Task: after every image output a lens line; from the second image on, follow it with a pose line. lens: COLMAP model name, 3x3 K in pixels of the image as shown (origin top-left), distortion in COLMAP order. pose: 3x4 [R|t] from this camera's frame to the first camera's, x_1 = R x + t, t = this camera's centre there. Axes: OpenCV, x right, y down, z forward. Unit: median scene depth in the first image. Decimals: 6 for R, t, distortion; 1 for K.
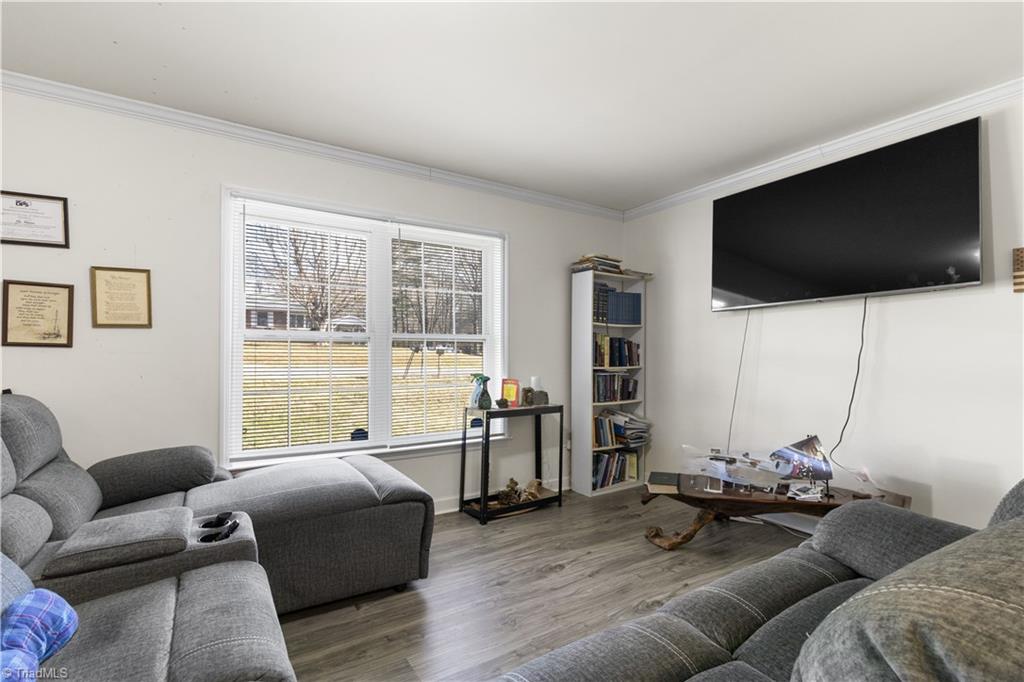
lens RADIAL K [[480.0, 0, 510.7], [0, 480.0, 351.0], [0, 0, 1]] dist [0.005963, -0.000735]
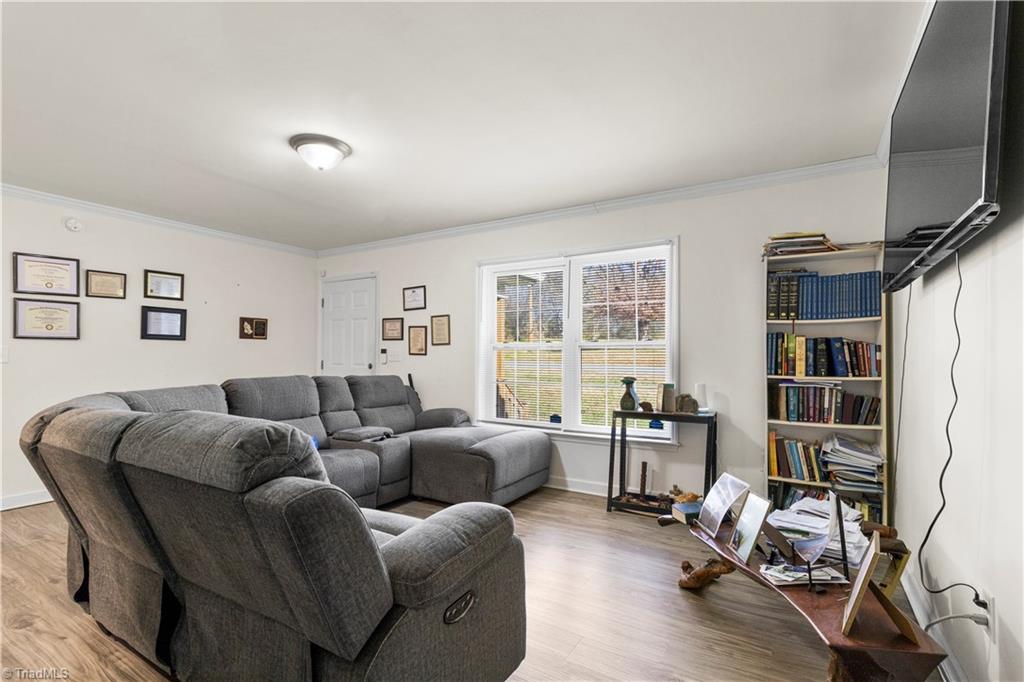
lens RADIAL K [[480.0, 0, 508.3], [0, 480.0, 350.1], [0, 0, 1]] dist [0.005963, -0.000735]
pose [[0.435218, -0.014189, -0.900213, 0.749153], [0.003952, 0.999896, -0.013849, 0.000248], [0.900317, 0.002470, 0.435229, 0.265998]]
